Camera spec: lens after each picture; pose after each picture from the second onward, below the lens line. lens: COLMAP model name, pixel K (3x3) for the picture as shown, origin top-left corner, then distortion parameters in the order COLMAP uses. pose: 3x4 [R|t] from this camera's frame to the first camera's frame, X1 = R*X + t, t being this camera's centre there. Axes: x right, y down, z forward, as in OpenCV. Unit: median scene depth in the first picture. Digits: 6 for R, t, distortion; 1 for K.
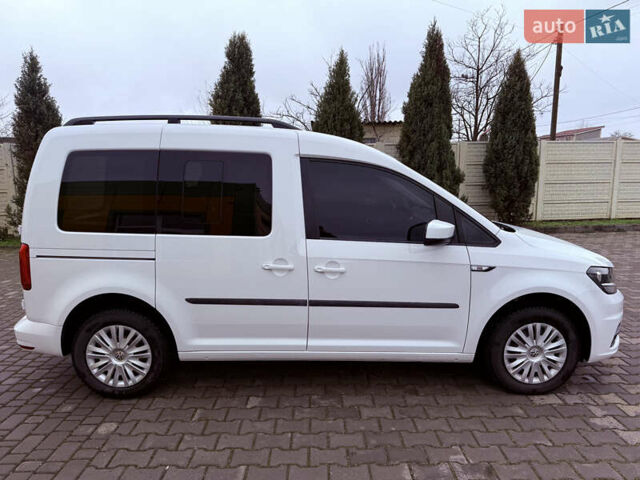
lens RADIAL K [[446.4, 0, 324.3], [0, 446.4, 238.4], [0, 0, 1]] dist [0.052929, -0.075760]
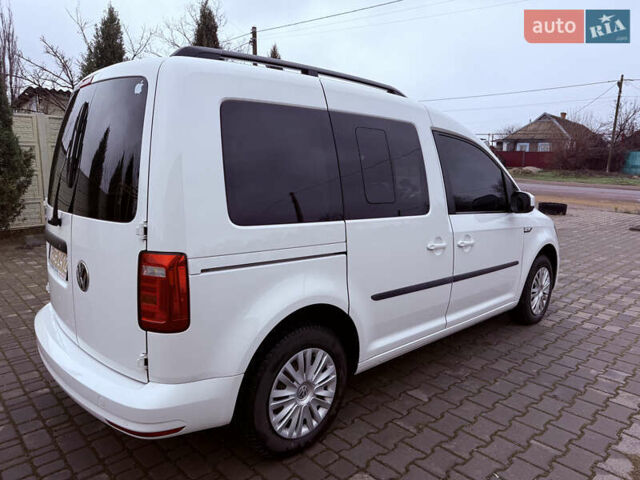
lens RADIAL K [[446.4, 0, 324.3], [0, 446.4, 238.4], [0, 0, 1]] dist [0.052929, -0.075760]
pose [[0.742530, -0.095327, 0.662994, -0.898806], [0.081351, 0.995328, 0.052001, -0.020765], [-0.664854, 0.015323, 0.746816, 0.441628]]
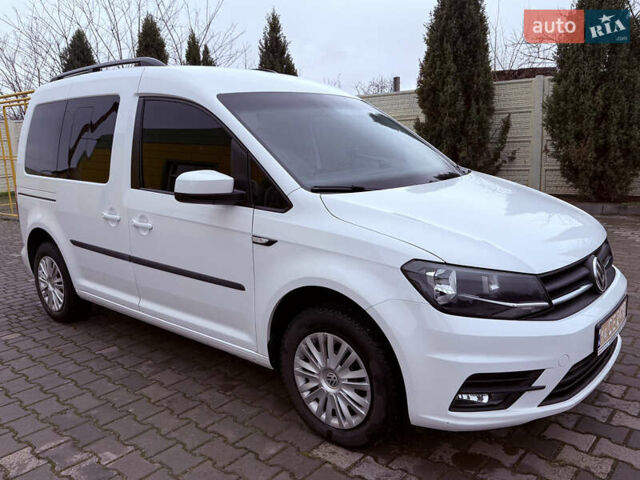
lens RADIAL K [[526.1, 0, 320.4], [0, 526.1, 243.6], [0, 0, 1]] dist [0.098663, -0.171494]
pose [[0.749959, 0.107442, -0.652700, 0.962518], [-0.062665, 0.993823, 0.091592, -0.010792], [0.658509, -0.027789, 0.752059, 0.432872]]
